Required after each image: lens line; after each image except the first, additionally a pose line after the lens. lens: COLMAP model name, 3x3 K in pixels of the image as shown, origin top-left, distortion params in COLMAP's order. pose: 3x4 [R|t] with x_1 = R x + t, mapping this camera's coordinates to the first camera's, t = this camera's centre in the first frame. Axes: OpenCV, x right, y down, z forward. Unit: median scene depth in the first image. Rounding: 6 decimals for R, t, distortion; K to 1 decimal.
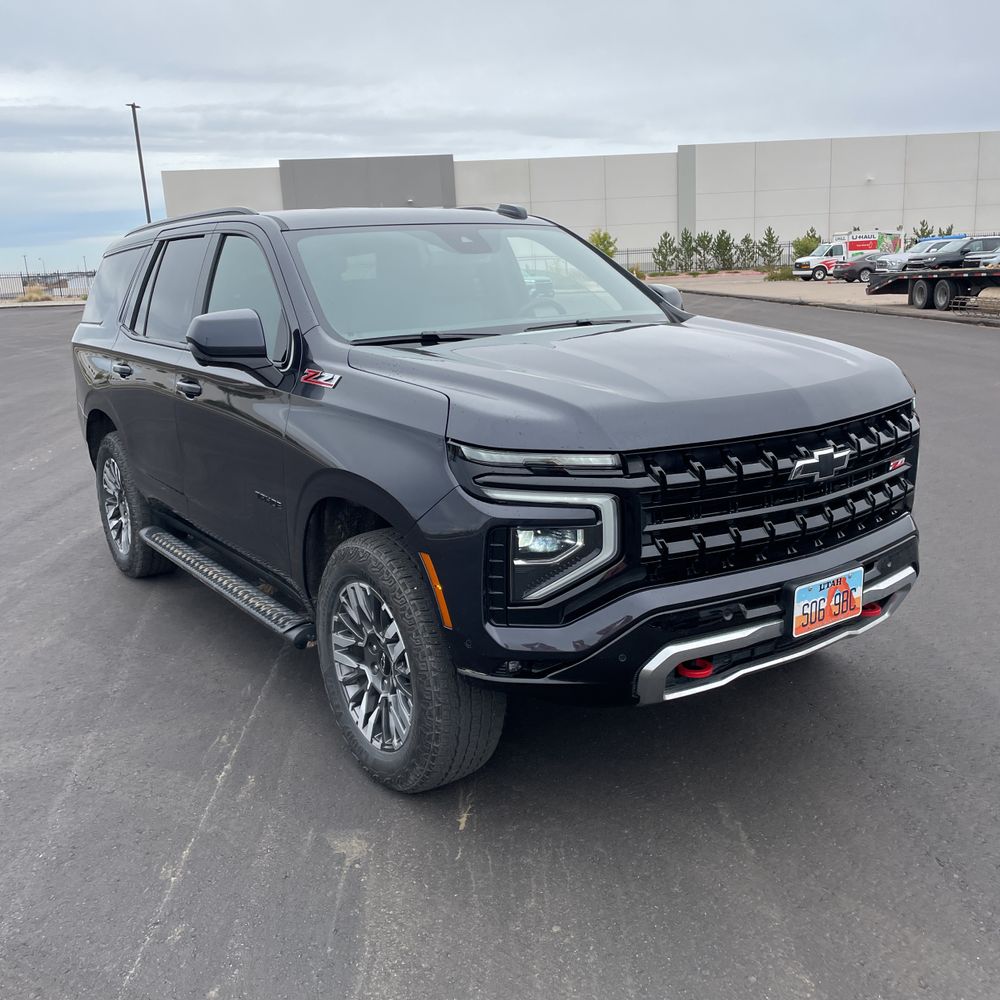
lens RADIAL K [[1033.1, 0, 505.7], [0, 1033.1, 493.0], [0, 0, 1]] dist [0.055542, 0.000000]
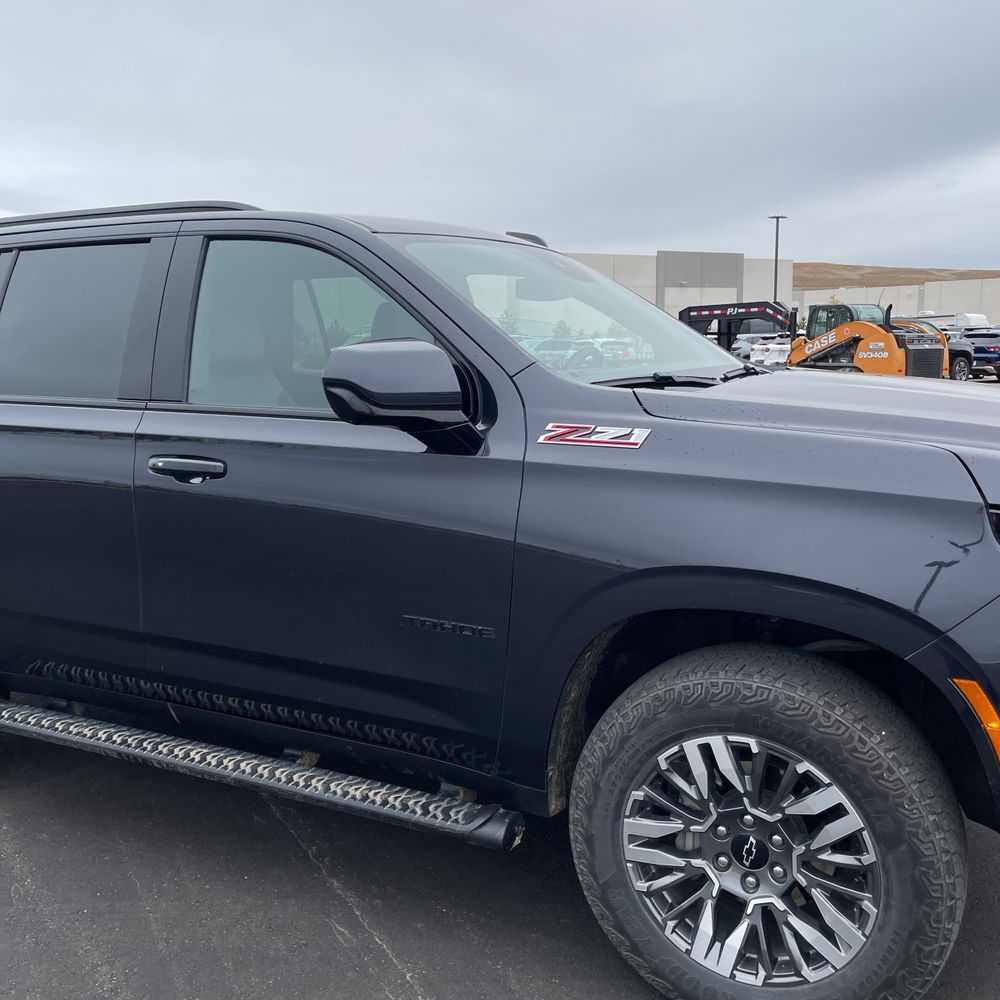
lens RADIAL K [[1033.1, 0, 503.7], [0, 1033.1, 491.7], [0, 0, 1]] dist [0.055542, 0.000000]
pose [[0.882997, -0.040020, 0.467670, -0.639246], [0.080859, 0.994432, -0.067573, -0.039613], [-0.462362, 0.097482, 0.881317, 0.514317]]
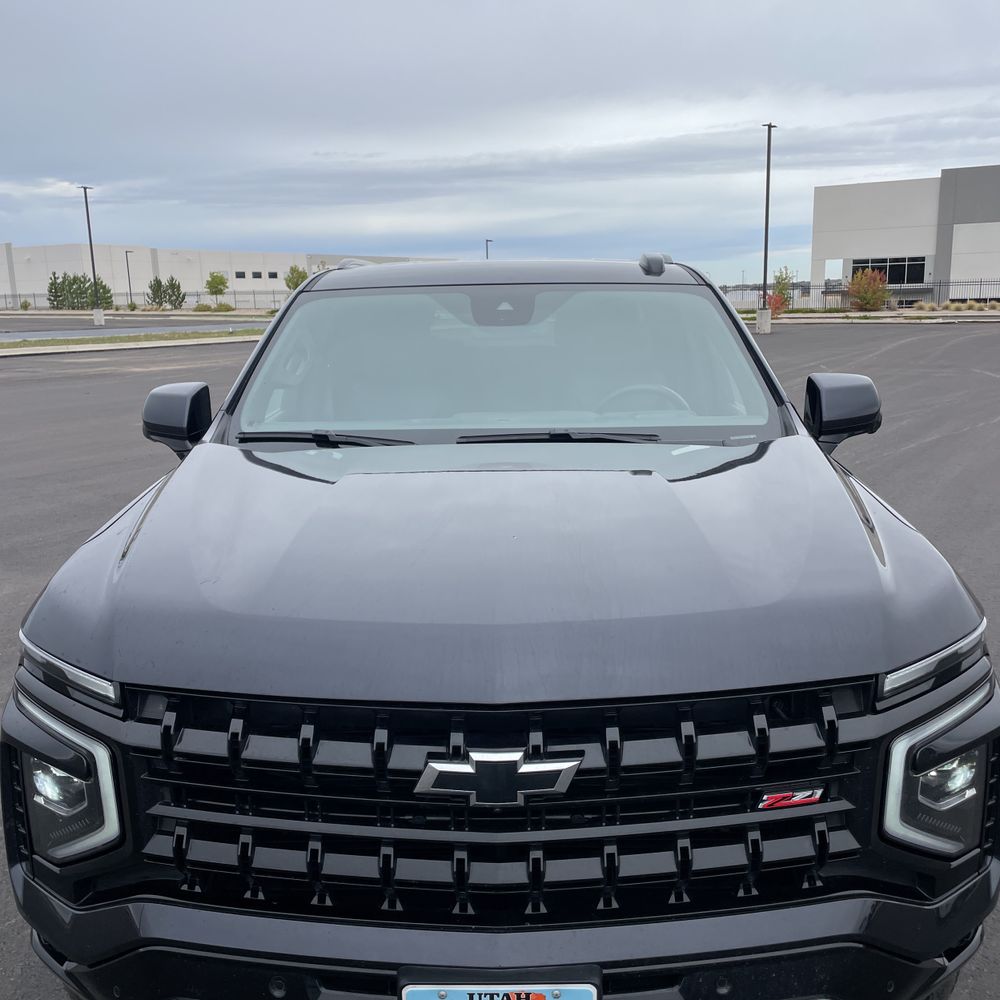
lens RADIAL K [[1033.1, 0, 494.2], [0, 1033.1, 496.5], [0, 0, 1]] dist [0.055542, 0.000000]
pose [[0.814262, 0.146006, -0.561836, 0.587114], [-0.151354, 0.987774, 0.037339, -0.193126], [0.560418, 0.054633, 0.826406, 0.539367]]
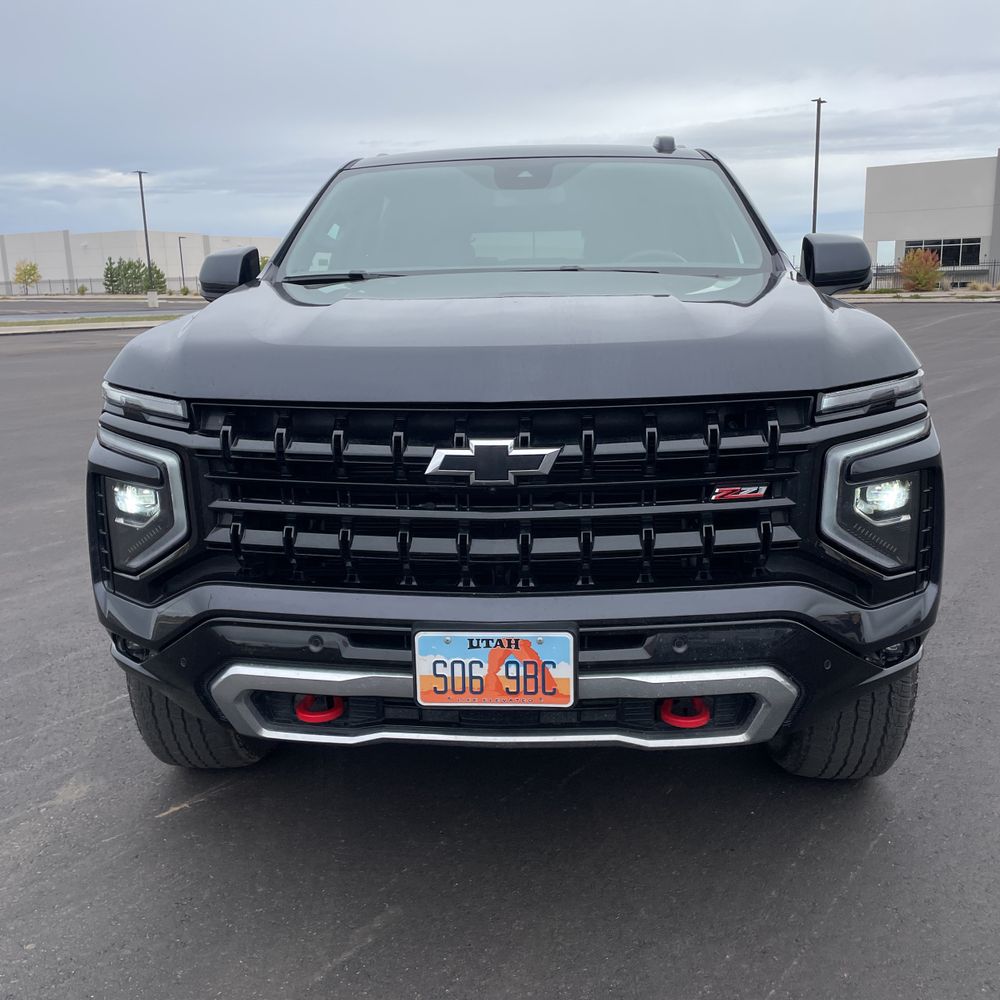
lens RADIAL K [[1033.1, 0, 494.7], [0, 1033.1, 494.3], [0, 0, 1]] dist [0.055542, 0.000000]
pose [[0.787900, 0.155388, -0.595875, 0.702111], [-0.155549, 0.986481, 0.051573, -0.041452], [0.595834, 0.052053, 0.801419, 0.470432]]
